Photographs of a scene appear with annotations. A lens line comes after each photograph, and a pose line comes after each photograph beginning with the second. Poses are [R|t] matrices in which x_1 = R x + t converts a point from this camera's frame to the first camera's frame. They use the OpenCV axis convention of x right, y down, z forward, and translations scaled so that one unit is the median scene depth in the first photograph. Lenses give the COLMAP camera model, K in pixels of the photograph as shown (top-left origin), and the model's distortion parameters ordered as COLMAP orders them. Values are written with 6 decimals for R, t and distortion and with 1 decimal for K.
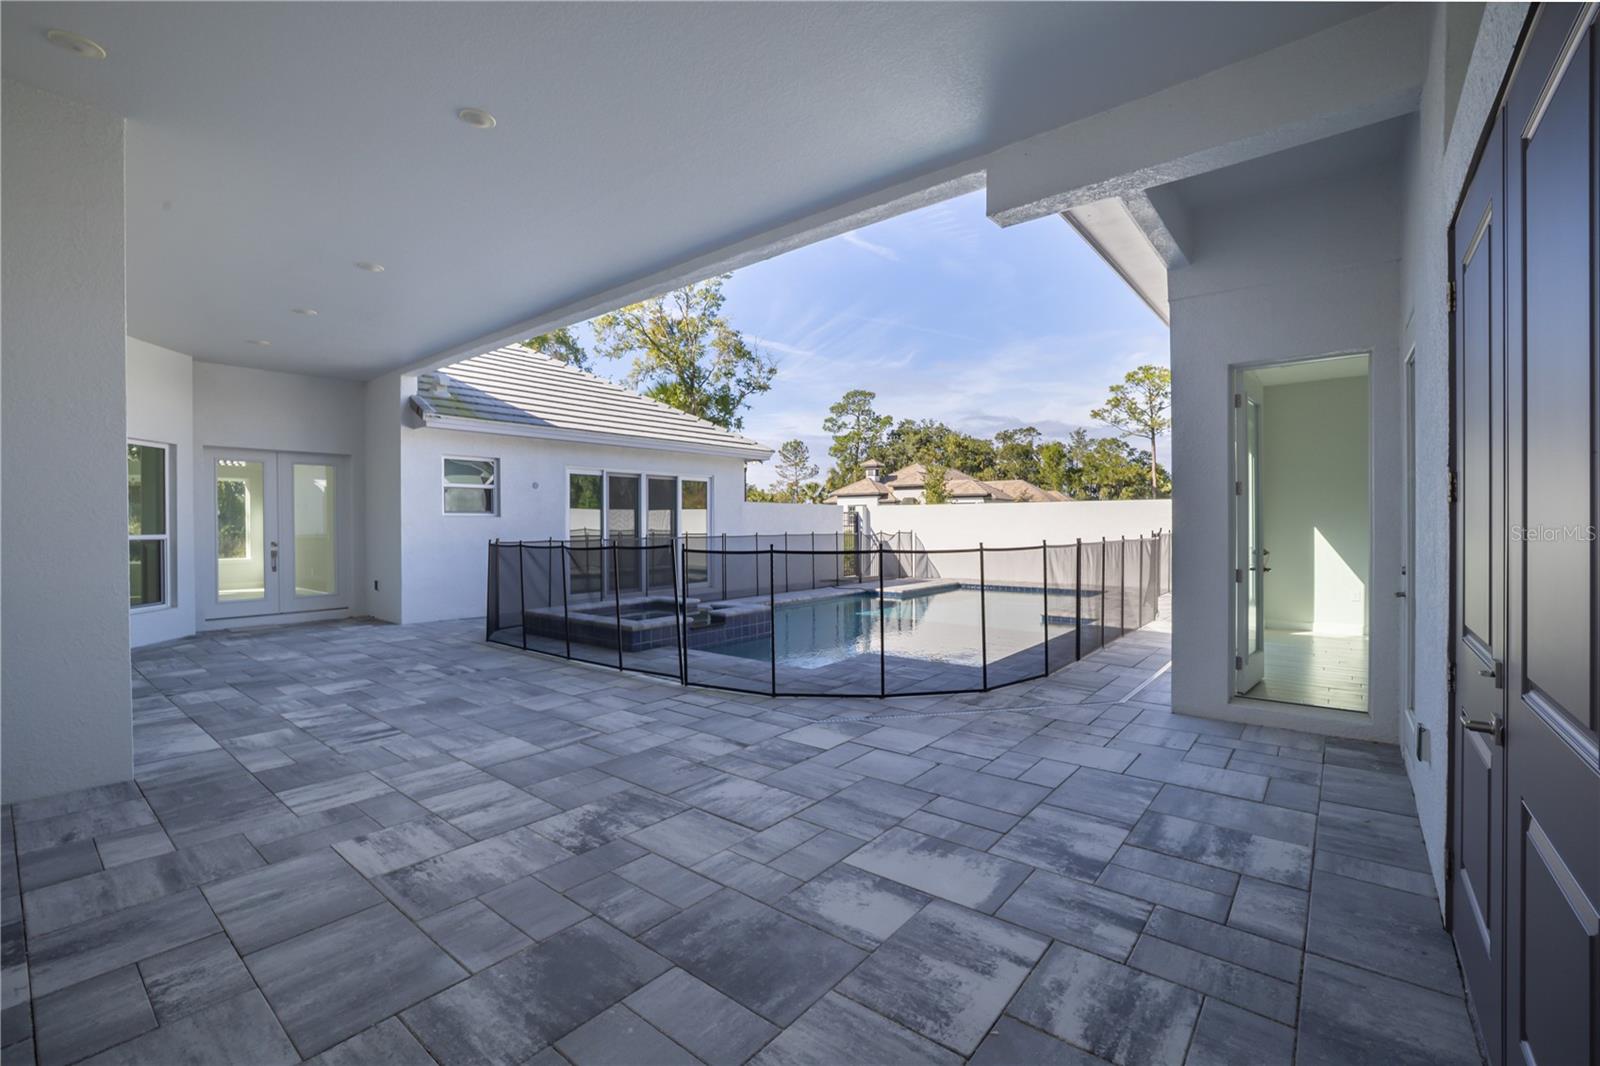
lens RADIAL K [[676.9, 0, 787.1], [0, 676.9, 532.0], [0, 0, 1]] dist [0.013859, 0.000582]
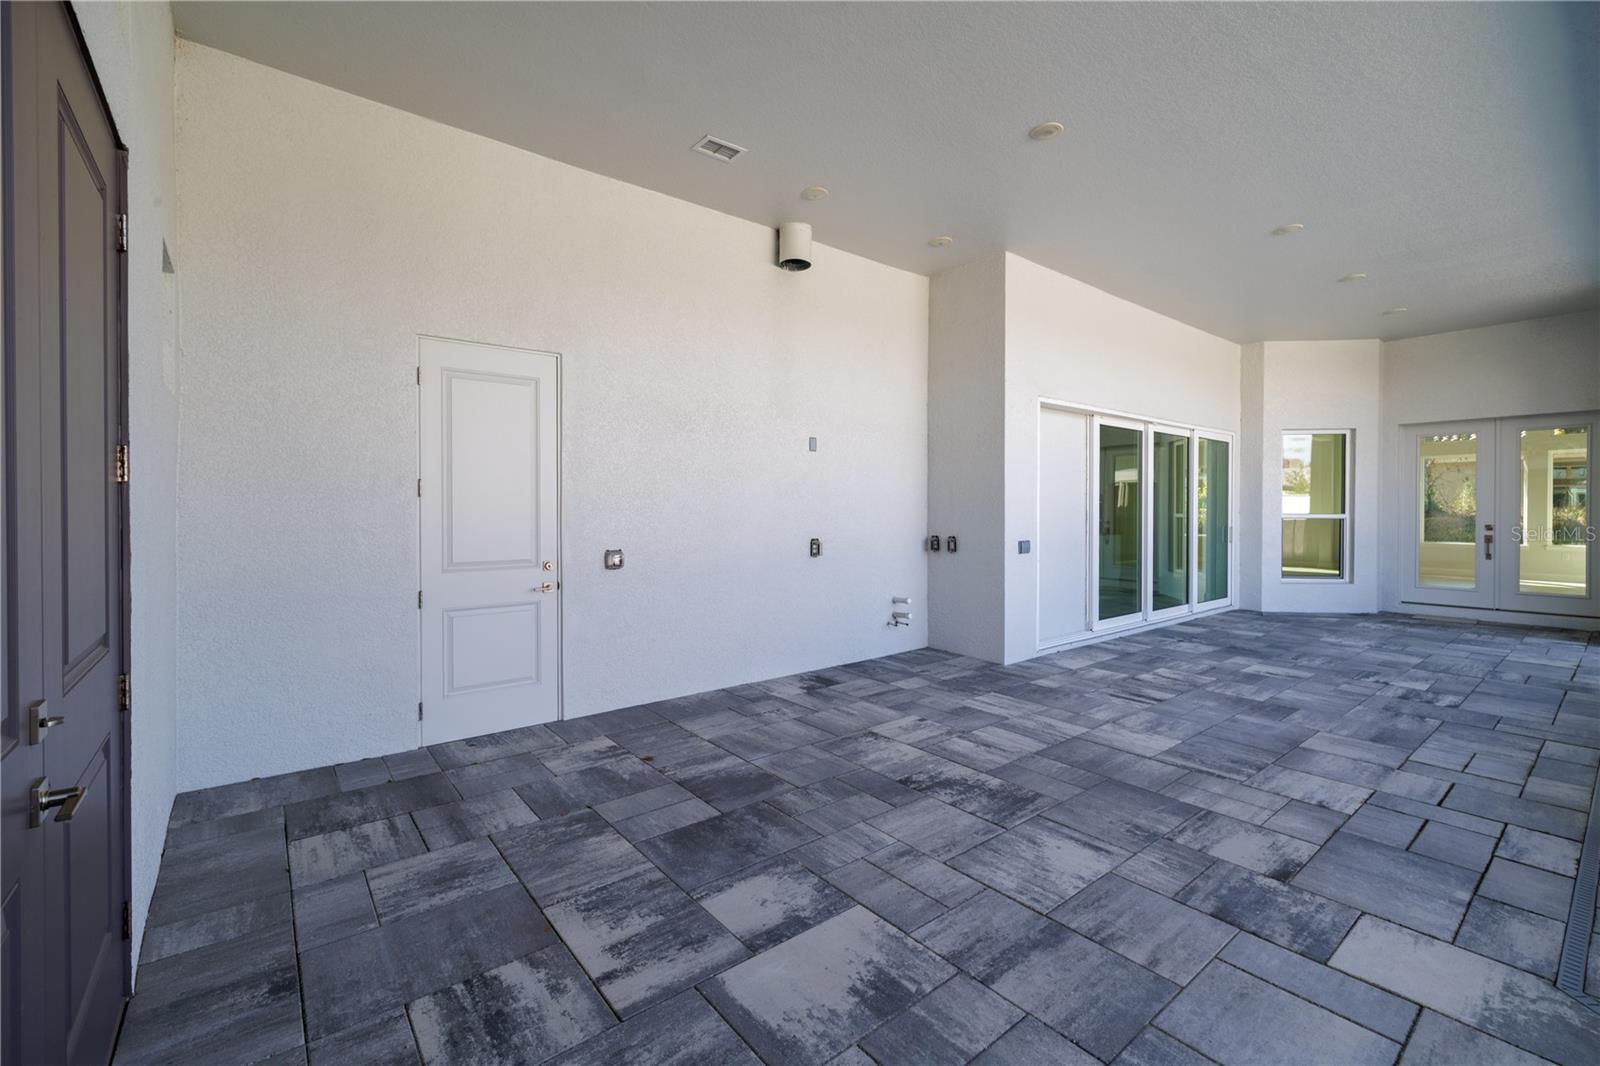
lens RADIAL K [[676.9, 0, 786.2], [0, 676.9, 523.7], [0, 0, 1]] dist [0.013859, 0.000582]
pose [[-0.209664, 0.013055, -0.977686, 0.780576], [-0.004786, 0.999885, 0.014378, 0.013746], [0.977762, 0.007693, -0.209578, 0.948367]]
